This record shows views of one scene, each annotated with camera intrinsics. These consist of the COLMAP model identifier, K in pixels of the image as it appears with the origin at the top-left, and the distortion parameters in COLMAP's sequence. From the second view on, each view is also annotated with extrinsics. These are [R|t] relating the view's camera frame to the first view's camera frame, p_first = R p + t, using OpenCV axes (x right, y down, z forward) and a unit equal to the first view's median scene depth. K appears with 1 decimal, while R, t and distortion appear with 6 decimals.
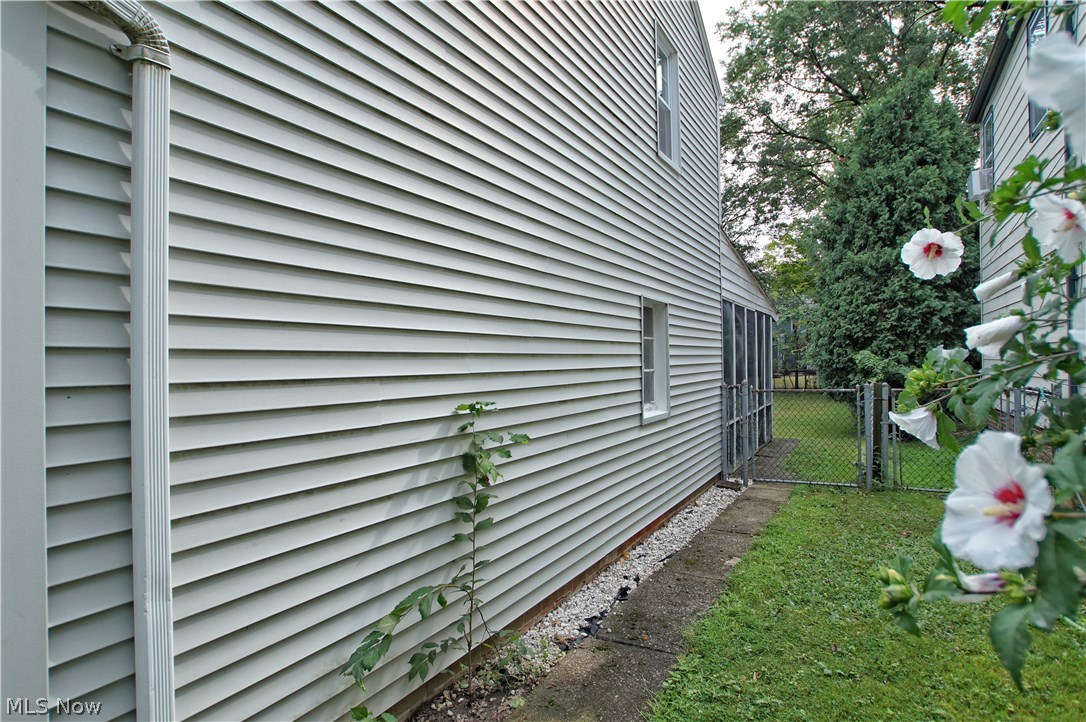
lens RADIAL K [[578.1, 0, 534.5], [0, 578.1, 356.2], [0, 0, 1]] dist [-0.055968, 0.019754]
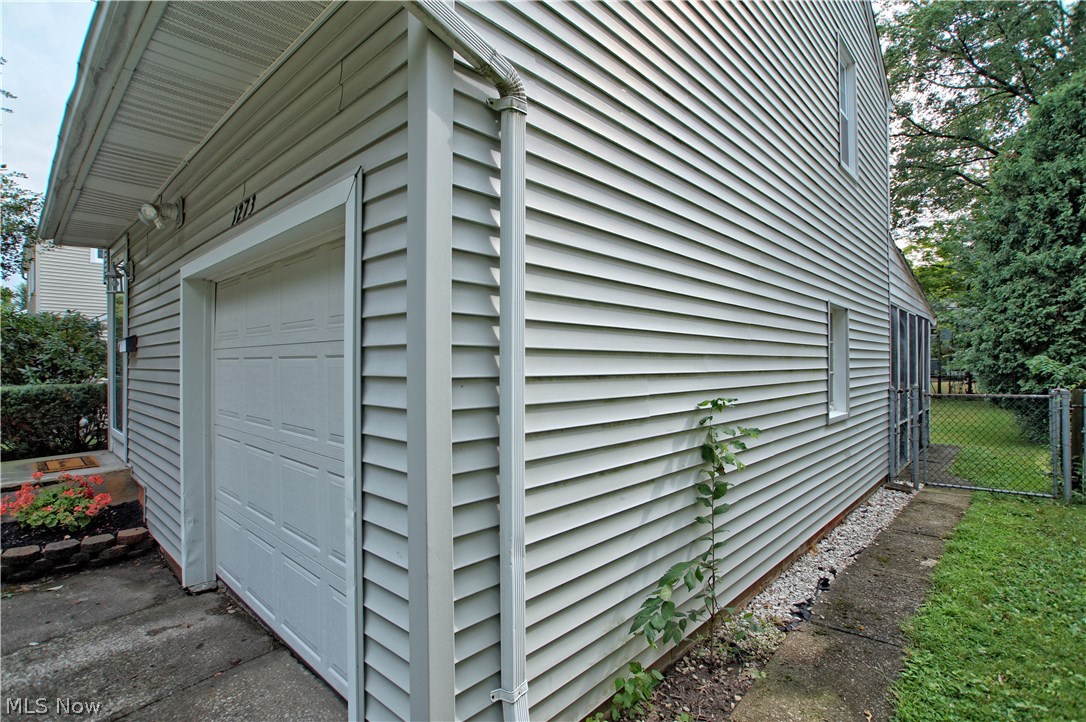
lens RADIAL K [[522.4, 0, 544.2], [0, 522.4, 363.9], [0, 0, 1]] dist [-0.039353, 0.013341]
pose [[0.976934, 0.007204, -0.213420, -0.117058], [-0.005517, 0.999949, 0.008501, 0.003520], [0.213471, -0.007127, 0.976923, -0.024928]]
